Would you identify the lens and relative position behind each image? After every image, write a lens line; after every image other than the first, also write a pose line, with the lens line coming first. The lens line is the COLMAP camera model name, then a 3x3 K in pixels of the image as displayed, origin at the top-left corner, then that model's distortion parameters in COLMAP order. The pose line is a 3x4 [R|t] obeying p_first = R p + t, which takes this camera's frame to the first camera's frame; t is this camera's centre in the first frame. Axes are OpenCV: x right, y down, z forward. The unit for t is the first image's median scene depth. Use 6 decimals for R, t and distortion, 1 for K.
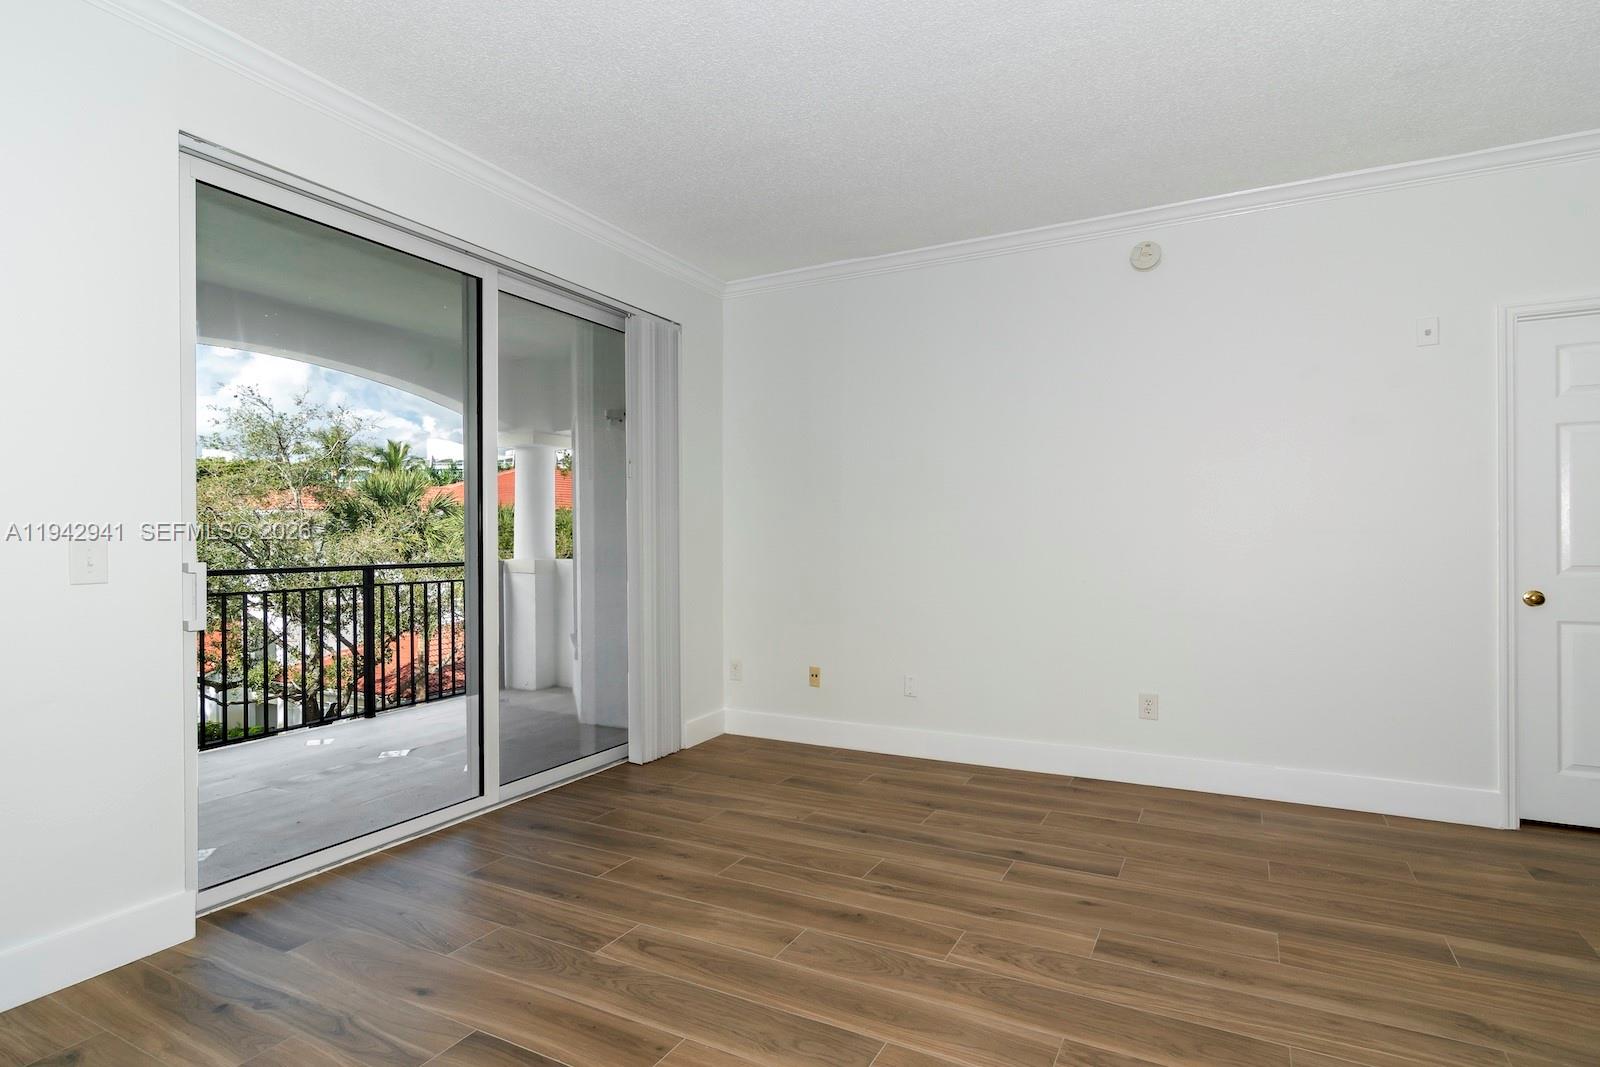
lens RADIAL K [[782.3, 0, 841.7], [0, 782.3, 547.8], [0, 0, 1]] dist [-0.003332, 0.003728]
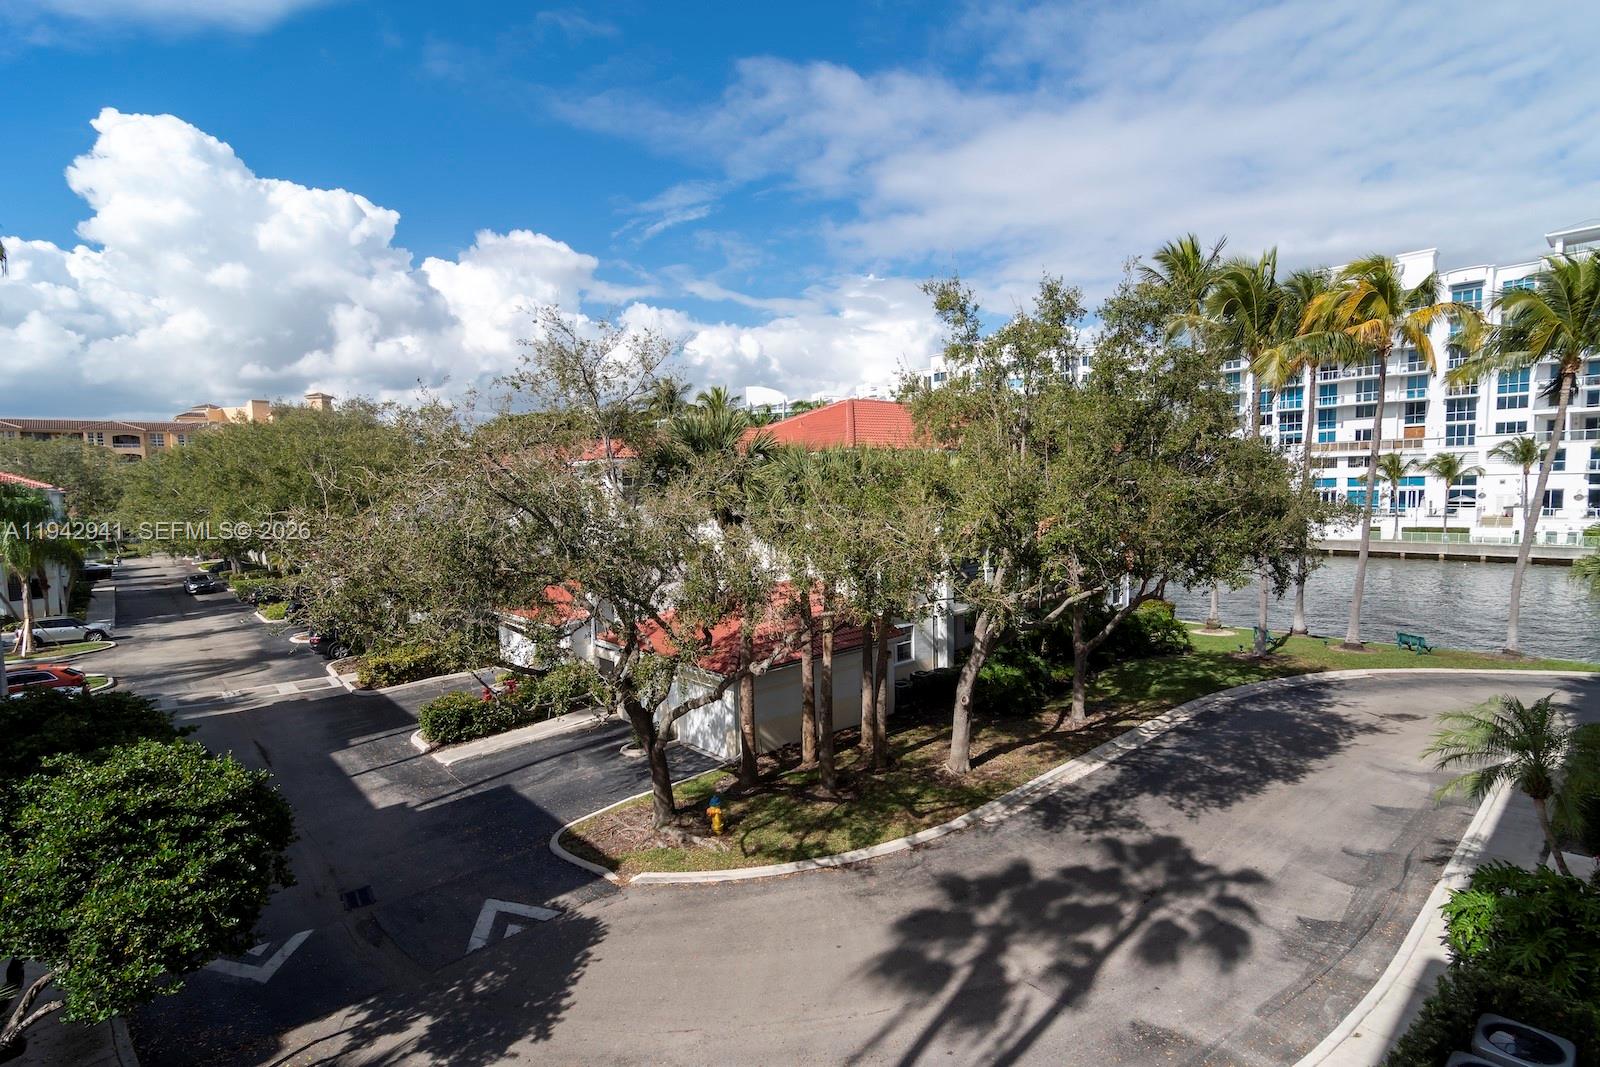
lens RADIAL K [[782.3, 0, 796.5], [0, 782.3, 540.2], [0, 0, 1]] dist [-0.003332, 0.003728]
pose [[0.910564, 0.013377, -0.413152, -0.153298], [0.015978, 0.997590, 0.067514, -0.014612], [0.413060, -0.068077, 0.908156, 0.292352]]
